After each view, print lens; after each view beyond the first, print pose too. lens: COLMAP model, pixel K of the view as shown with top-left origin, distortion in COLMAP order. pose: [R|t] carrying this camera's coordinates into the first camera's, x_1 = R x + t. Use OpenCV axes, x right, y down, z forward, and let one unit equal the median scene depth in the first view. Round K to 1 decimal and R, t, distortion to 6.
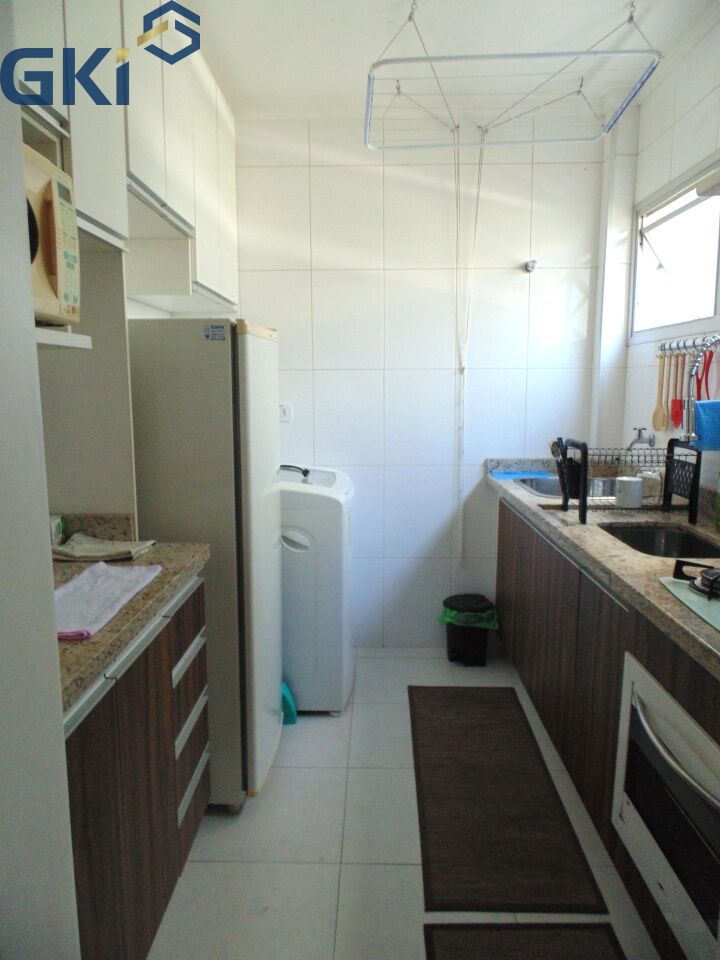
lens RADIAL K [[655.7, 0, 360.0], [0, 655.7, 480.0], [0, 0, 1]] dist [0.002375, 0.001777]
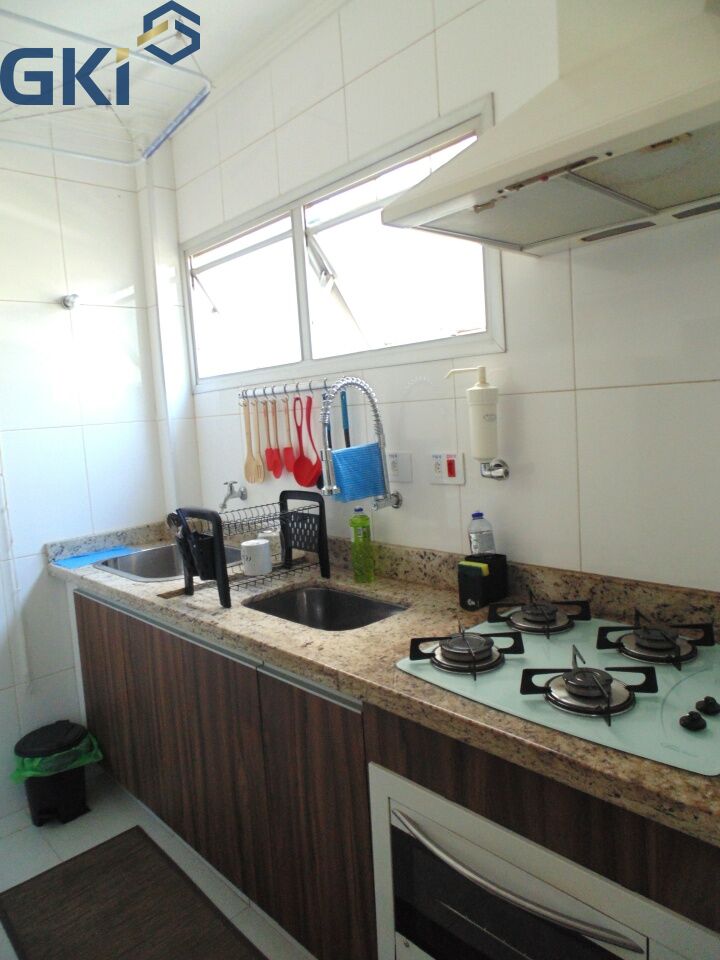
lens RADIAL K [[646.7, 0, 362.5], [0, 646.7, 473.8], [0, 0, 1]] dist [-0.004220, 0.001716]
pose [[0.709945, -0.115941, 0.694648, -0.075673], [0.168354, 0.985698, -0.007543, -0.056789], [-0.683839, 0.122302, 0.719310, 0.239122]]
